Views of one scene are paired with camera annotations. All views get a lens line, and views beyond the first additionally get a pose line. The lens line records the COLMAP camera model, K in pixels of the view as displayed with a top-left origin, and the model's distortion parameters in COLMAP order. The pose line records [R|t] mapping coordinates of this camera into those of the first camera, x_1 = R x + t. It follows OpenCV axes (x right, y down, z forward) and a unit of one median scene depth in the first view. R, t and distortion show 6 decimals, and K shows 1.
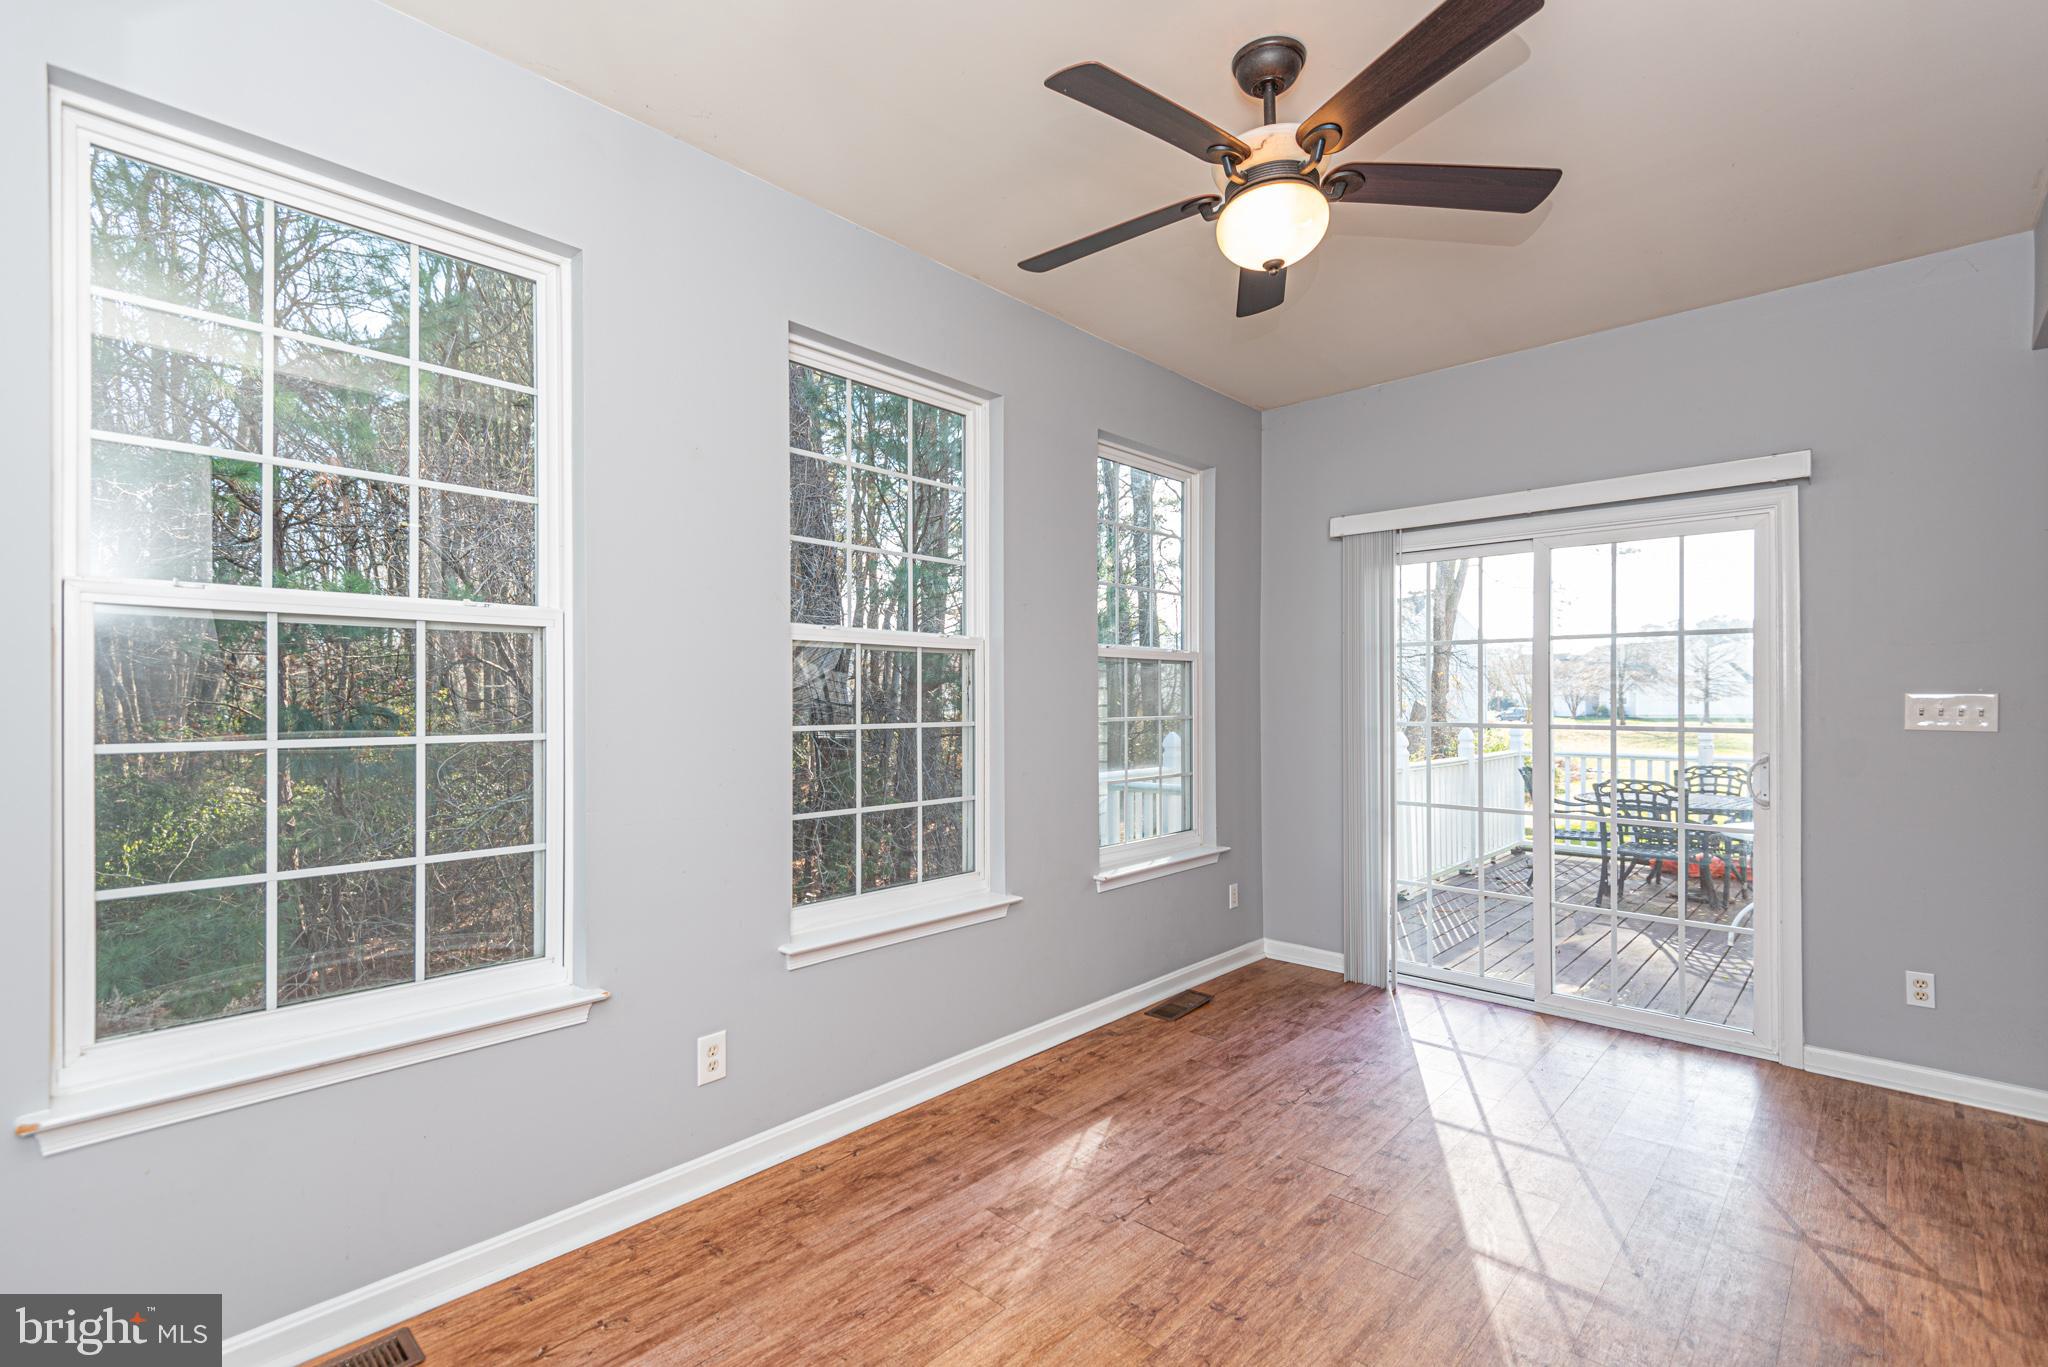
lens RADIAL K [[933.8, 0, 1019.4], [0, 933.8, 674.4], [0, 0, 1]] dist [0.043078, -0.023018]
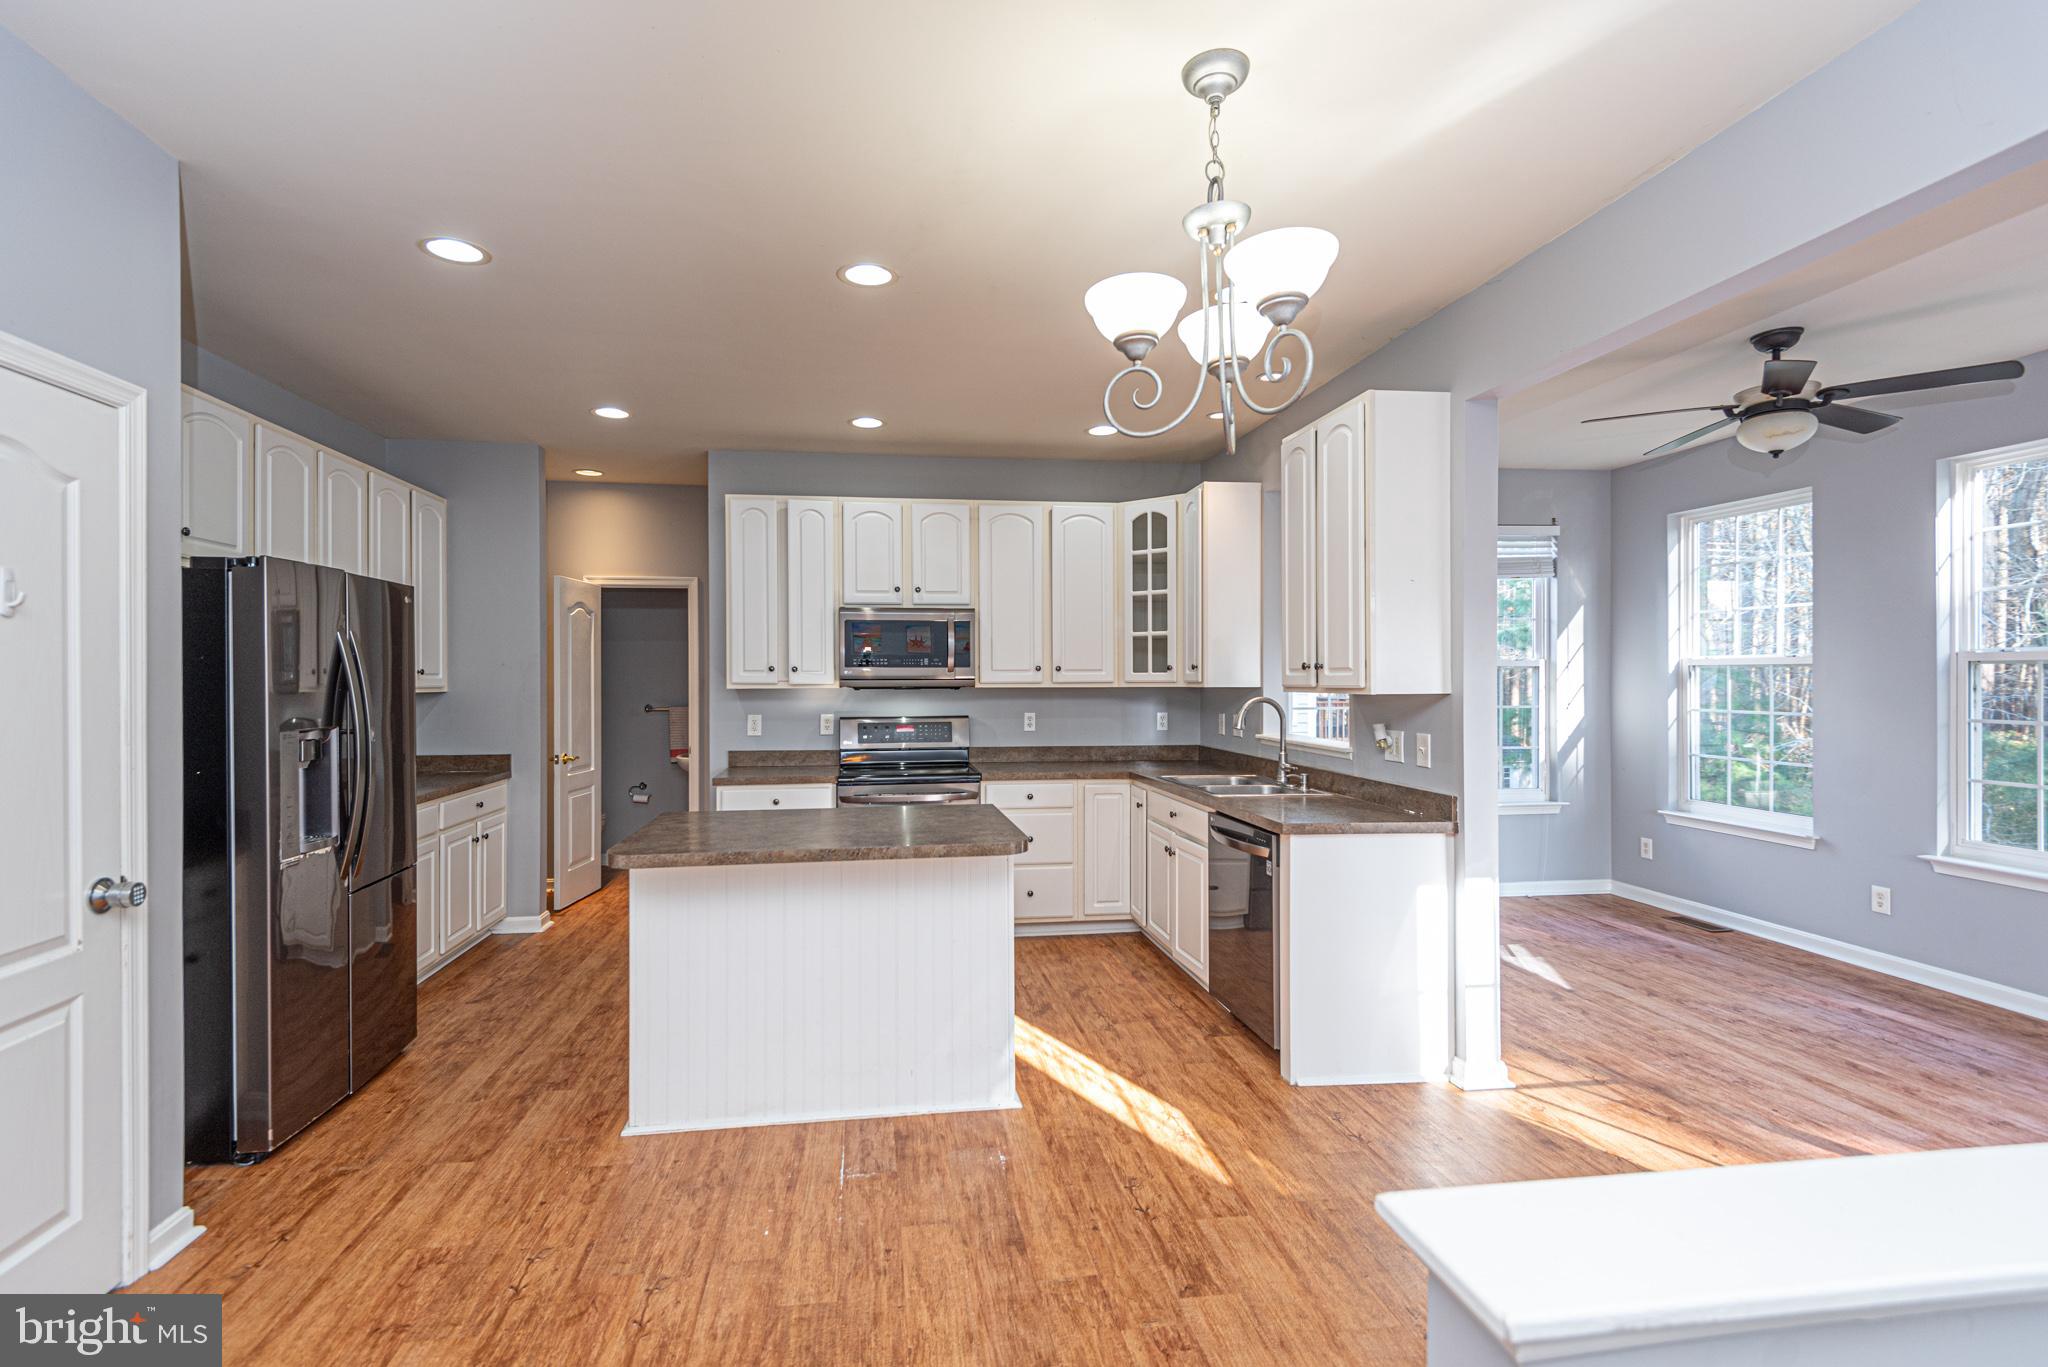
lens RADIAL K [[959.2, 0, 984.0], [0, 959.2, 677.7], [0, 0, 1]] dist [0.046288, -0.027592]
pose [[-0.631227, 0.002646, -0.775594, 2.167343], [0.022539, 0.999634, -0.014933, -0.023144], [0.775270, -0.026907, -0.631056, 0.867560]]
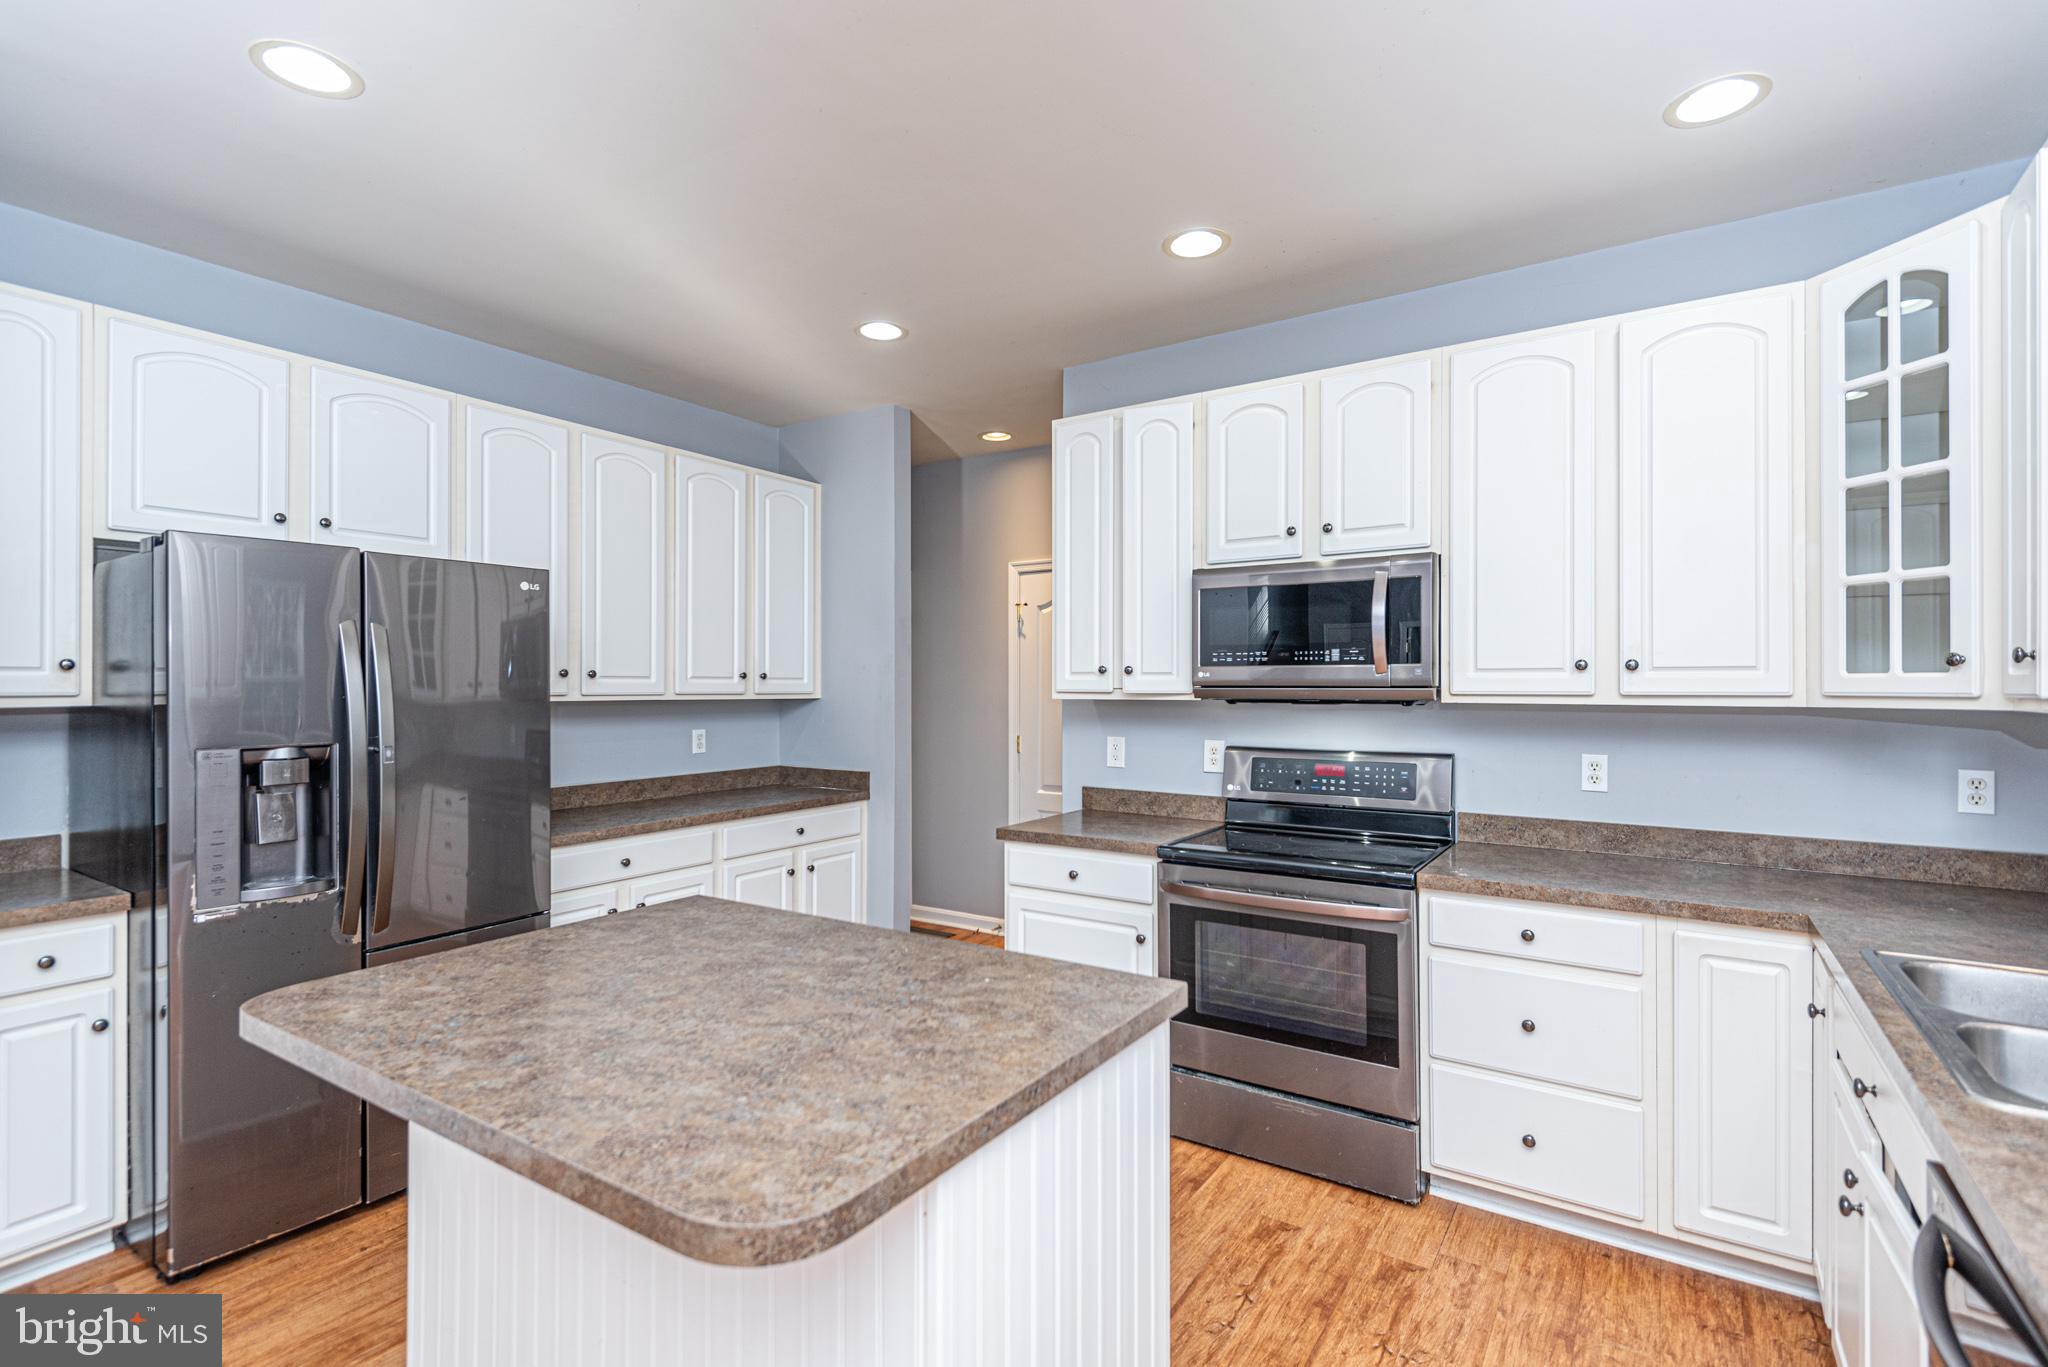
lens RADIAL K [[950.9, 0, 1008.0], [0, 950.9, 682.3], [0, 0, 1]] dist [0.046409, -0.026350]
pose [[-0.985666, 0.001167, -0.168702, 1.197727], [0.005707, 0.999634, -0.026429, -0.030718], [0.168609, -0.027013, -0.985313, 0.523940]]
